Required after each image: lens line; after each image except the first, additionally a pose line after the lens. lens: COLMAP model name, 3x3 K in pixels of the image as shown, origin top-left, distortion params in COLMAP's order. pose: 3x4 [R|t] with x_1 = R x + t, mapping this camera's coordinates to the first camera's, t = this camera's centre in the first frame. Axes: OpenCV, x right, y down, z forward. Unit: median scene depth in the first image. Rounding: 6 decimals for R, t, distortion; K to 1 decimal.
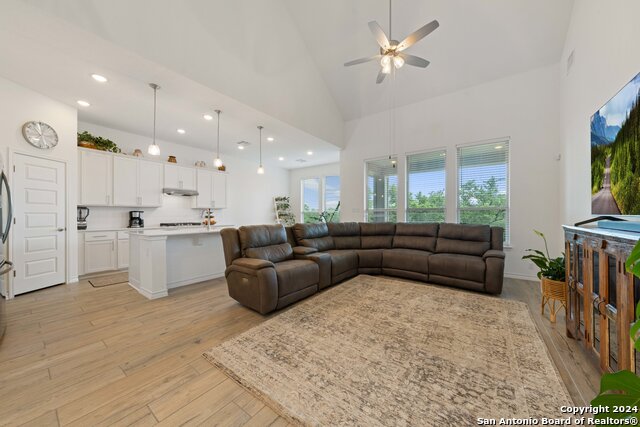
lens RADIAL K [[220.8, 0, 321.2], [0, 220.8, 214.3], [0, 0, 1]] dist [-0.003011, -0.000315]
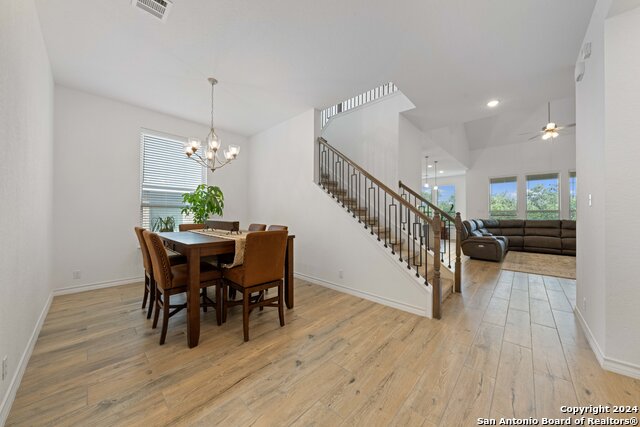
lens RADIAL K [[220.8, 0, 322.5], [0, 220.8, 211.3], [0, 0, 1]] dist [-0.003011, -0.000315]
pose [[0.994297, 0.002553, -0.106617, -1.371851], [-0.003342, 0.999968, -0.007224, -0.007542], [0.106596, 0.007539, 0.994274, -1.043493]]
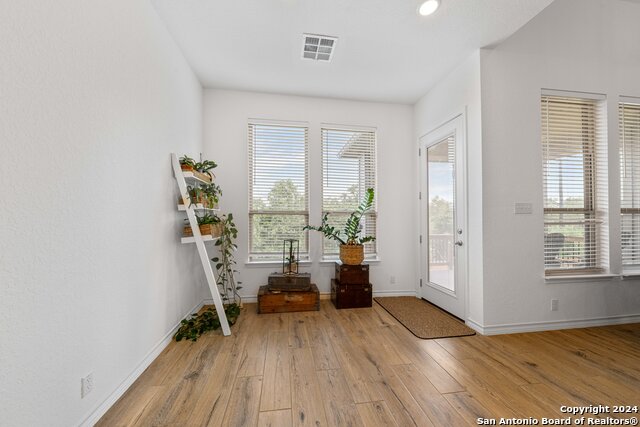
lens RADIAL K [[220.8, 0, 318.5], [0, 220.8, 217.3], [0, 0, 1]] dist [-0.003011, -0.000315]
pose [[0.699088, -0.005434, 0.715015, -0.767555], [-0.001802, 0.999955, 0.009361, -0.011039], [-0.715033, -0.007833, 0.699047, 1.892700]]
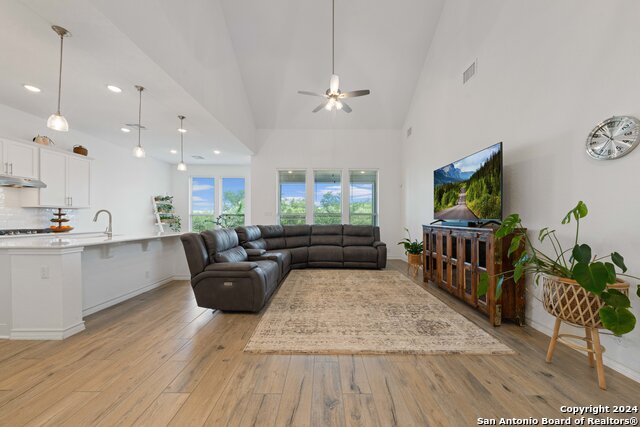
lens RADIAL K [[220.8, 0, 319.4], [0, 220.8, 216.5], [0, 0, 1]] dist [-0.003011, -0.000315]
pose [[0.814911, 0.009214, 0.579513, -0.499911], [-0.006096, 0.999955, -0.007326, 0.001086], [-0.579554, 0.002437, 0.814930, -0.032584]]
